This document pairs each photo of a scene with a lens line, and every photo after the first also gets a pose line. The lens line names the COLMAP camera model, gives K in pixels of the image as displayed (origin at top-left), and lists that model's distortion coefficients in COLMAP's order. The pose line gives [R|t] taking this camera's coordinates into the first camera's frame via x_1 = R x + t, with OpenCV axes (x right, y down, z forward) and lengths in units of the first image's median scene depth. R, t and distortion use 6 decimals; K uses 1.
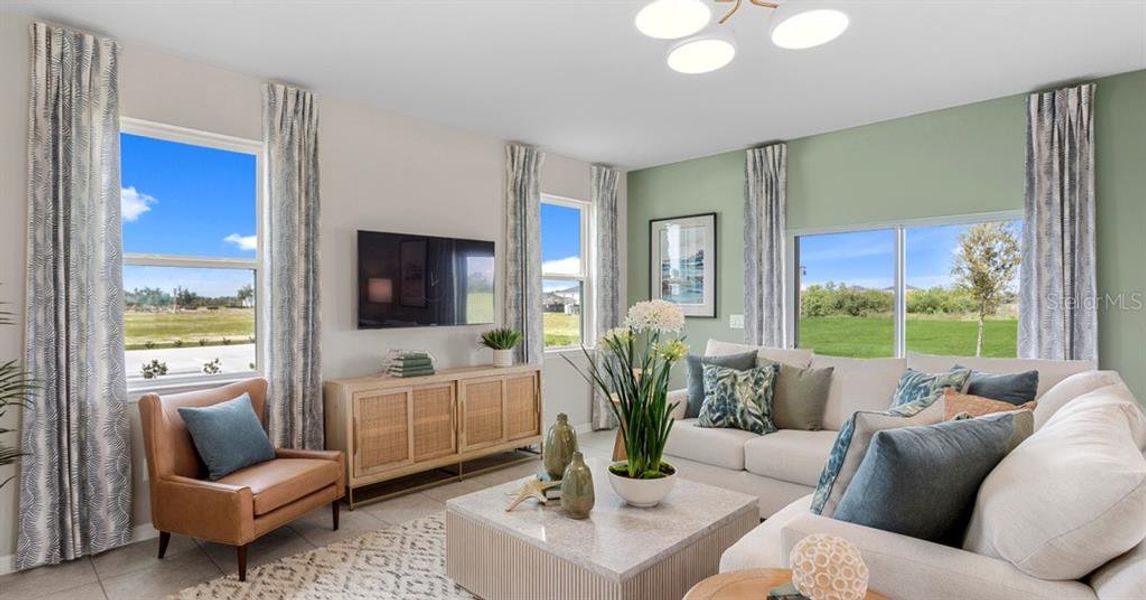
lens RADIAL K [[573.0, 0, 576.6], [0, 573.0, 300.6], [0, 0, 1]] dist [-0.005253, 0.000054]
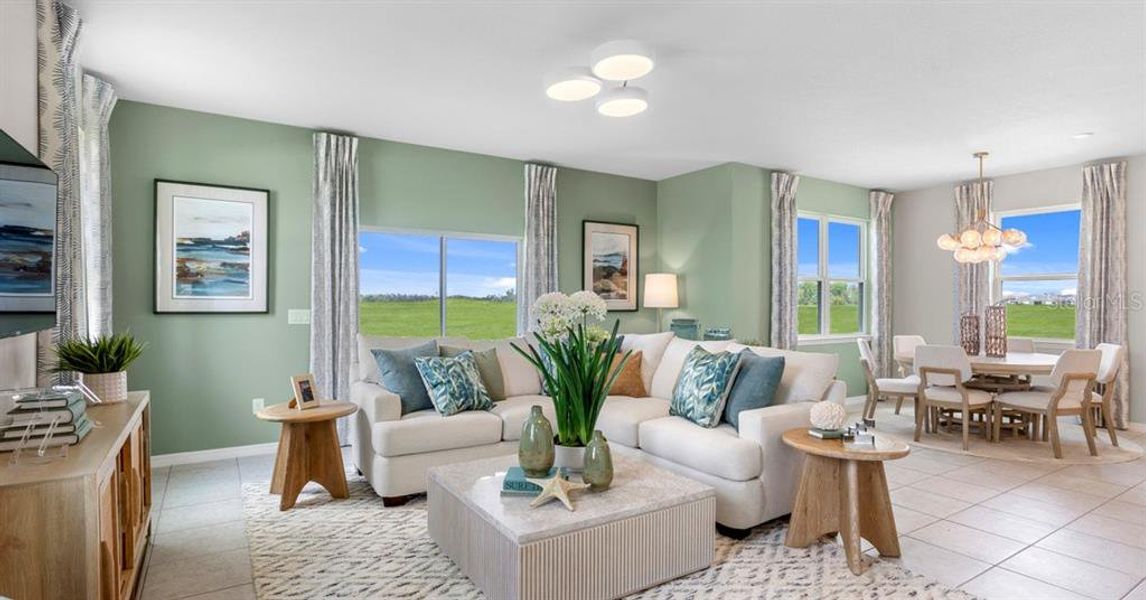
lens RADIAL K [[560.0, 0, 573.0], [0, 560.0, 300.0], [0, 0, 1]] dist [-0.001689, -0.000070]
pose [[0.242825, 0.010357, 0.970015, -0.605138], [-0.006412, 0.999938, -0.009071, 0.019630], [-0.970049, -0.004017, 0.242877, 0.475912]]
